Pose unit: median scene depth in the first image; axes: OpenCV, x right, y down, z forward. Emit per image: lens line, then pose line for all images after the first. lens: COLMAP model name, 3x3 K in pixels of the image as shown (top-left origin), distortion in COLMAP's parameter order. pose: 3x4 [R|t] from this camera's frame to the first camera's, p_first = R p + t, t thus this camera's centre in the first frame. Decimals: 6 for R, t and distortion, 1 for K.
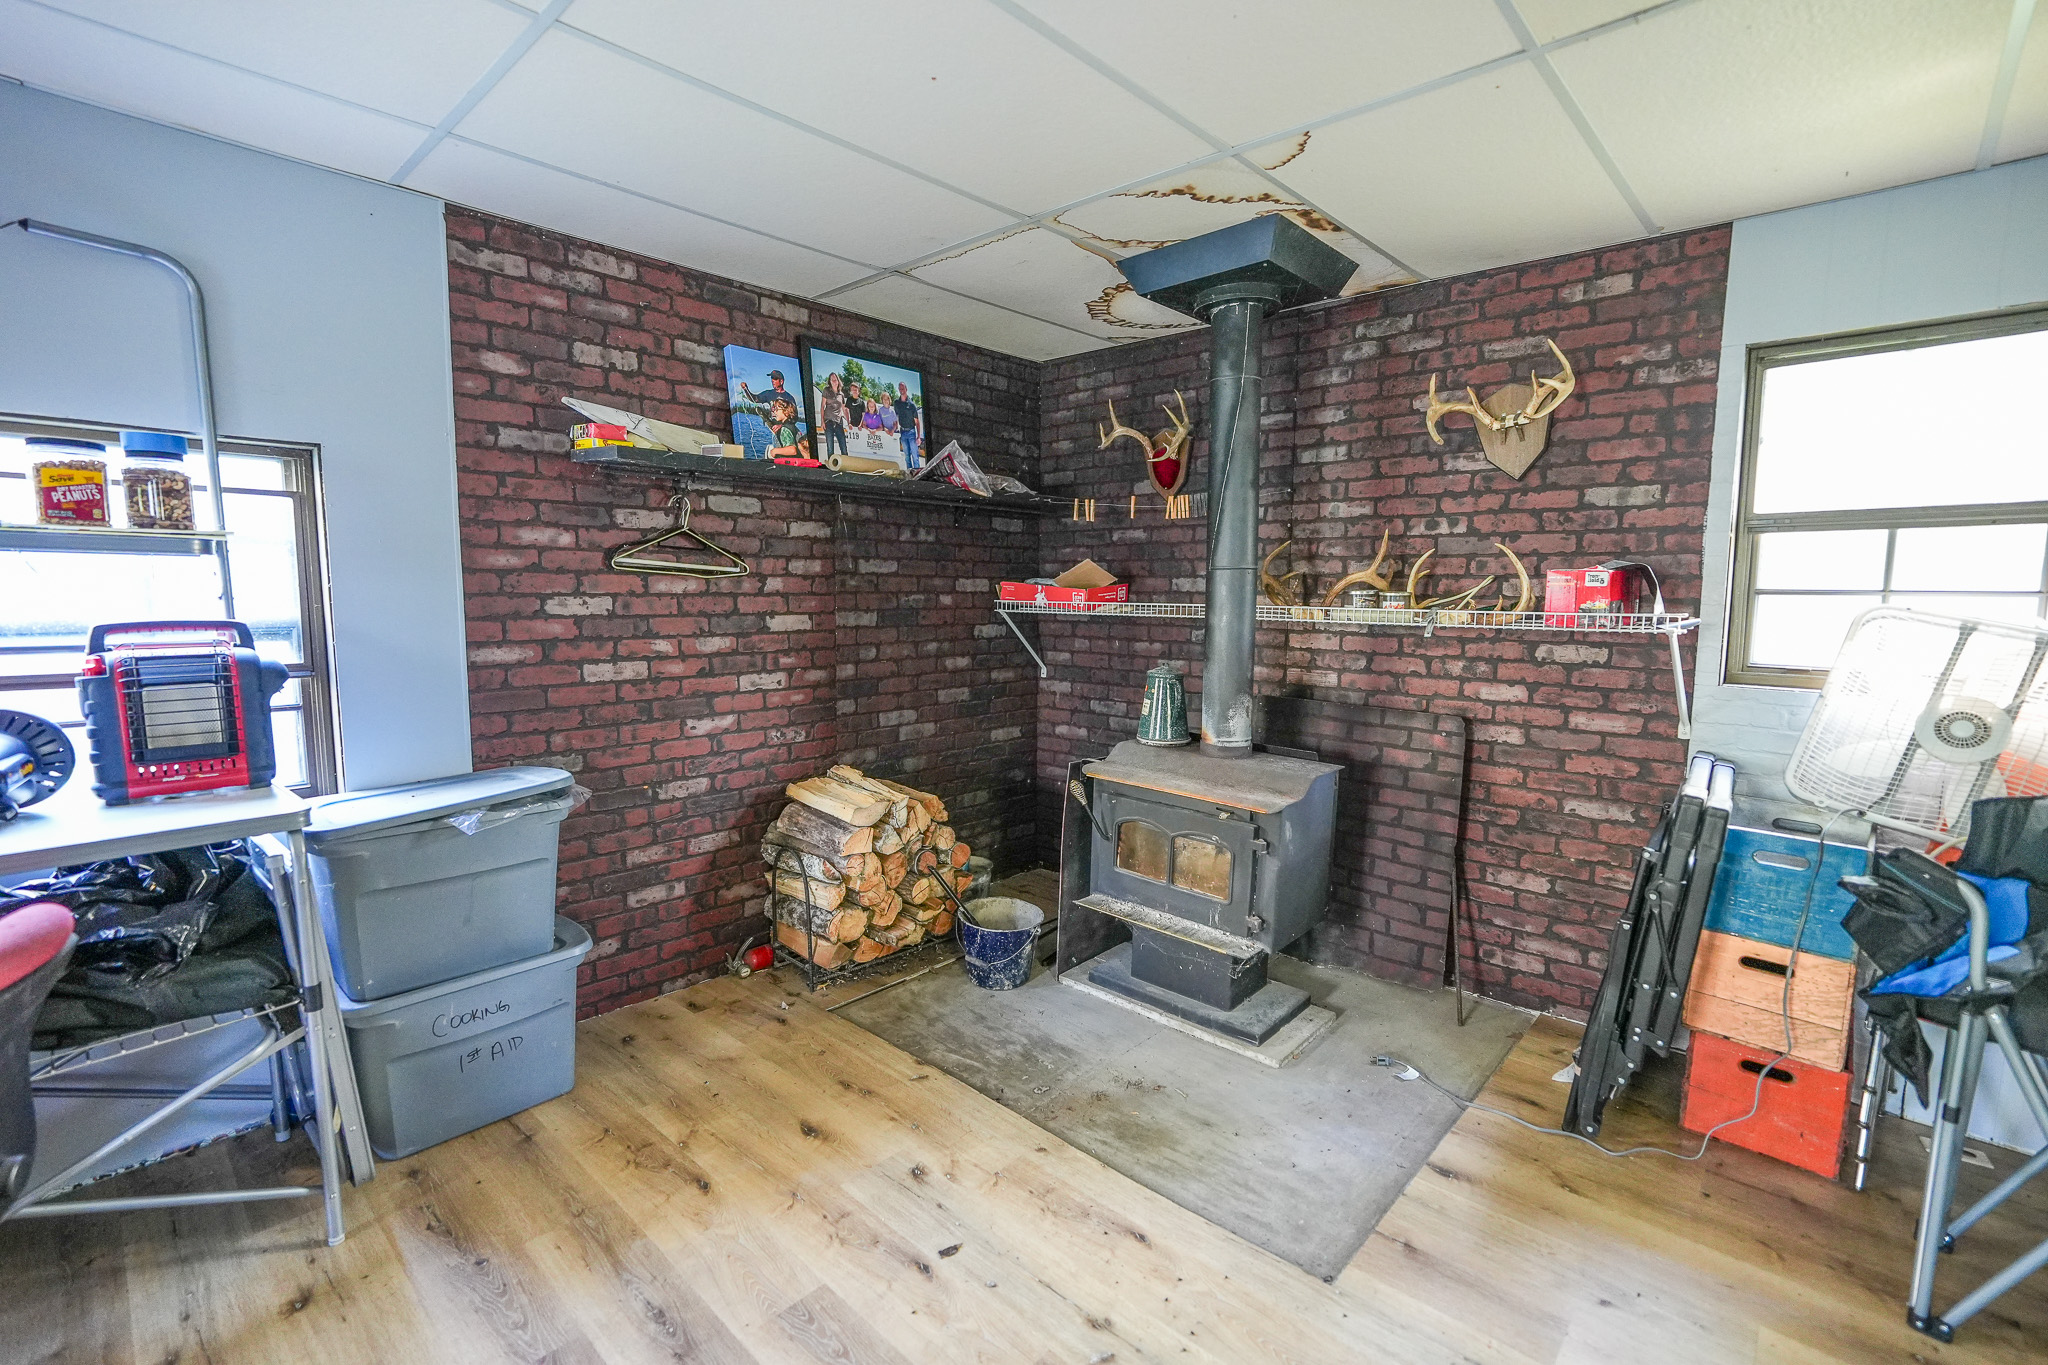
lens RADIAL K [[903.9, 0, 1024.0], [0, 903.9, 682.5], [0, 0, 1]] dist [-0.017224, 0.006069]
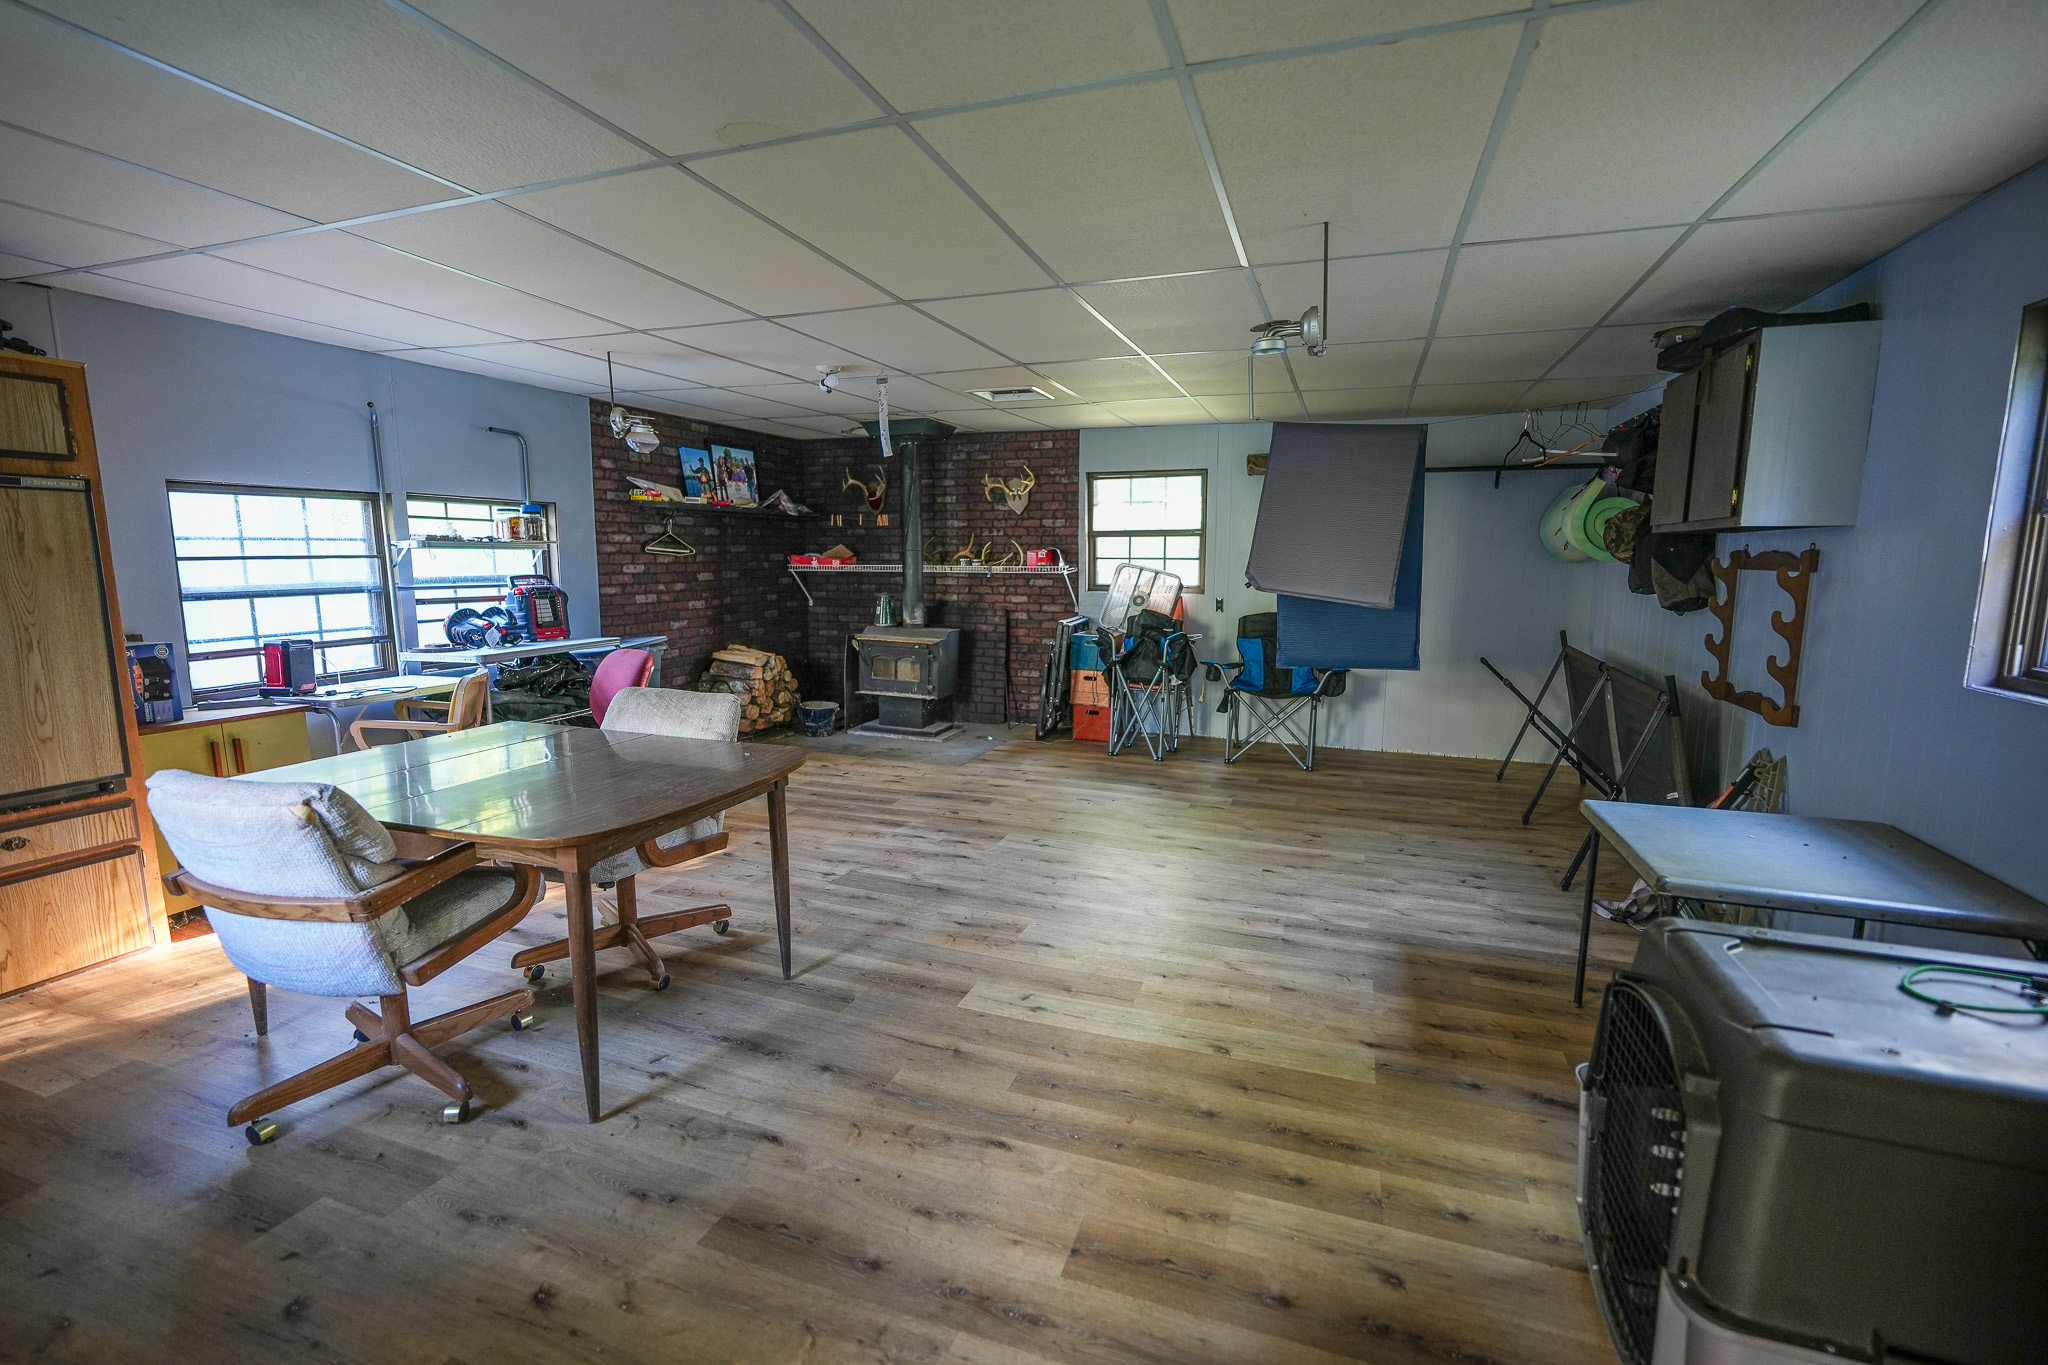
lens RADIAL K [[903.9, 0, 1024.0], [0, 903.9, 682.5], [0, 0, 1]] dist [-0.017224, 0.006069]
pose [[0.920412, -0.060474, 0.386243, -0.433737], [0.045525, 0.997822, 0.047745, 0.120656], [-0.388289, -0.026362, 0.921160, -1.300599]]
